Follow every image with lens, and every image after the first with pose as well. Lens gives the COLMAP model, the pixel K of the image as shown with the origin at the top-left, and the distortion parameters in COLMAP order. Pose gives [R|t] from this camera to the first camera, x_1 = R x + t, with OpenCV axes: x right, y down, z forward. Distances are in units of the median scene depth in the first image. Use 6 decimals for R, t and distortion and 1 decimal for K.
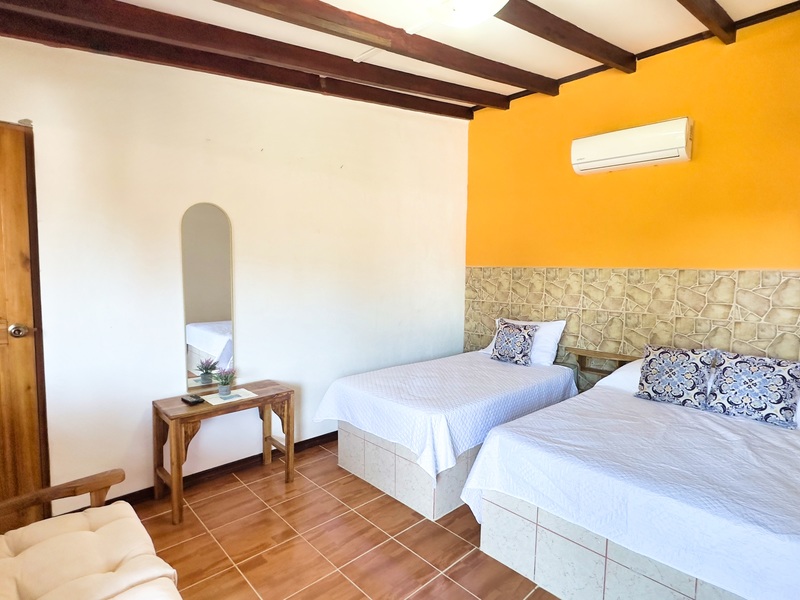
lens RADIAL K [[430.5, 0, 400.9], [0, 430.5, 299.9], [0, 0, 1]] dist [-0.001427, -0.000591]
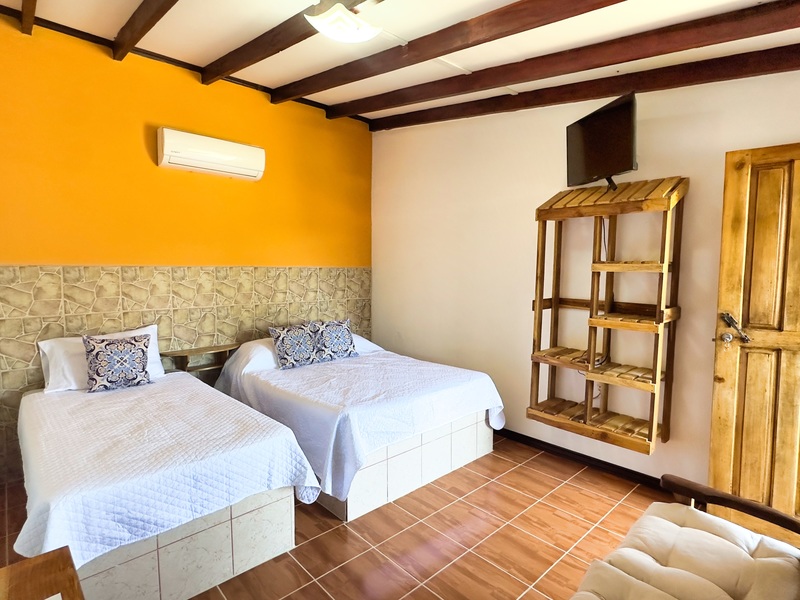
lens RADIAL K [[430.5, 0, 400.9], [0, 430.5, 299.9], [0, 0, 1]] dist [-0.001427, -0.000591]
pose [[0.002019, -0.088754, 0.996052, -0.553593], [0.070634, 0.993578, 0.088390, -0.050732], [-0.997500, 0.070177, 0.008275, 0.513485]]
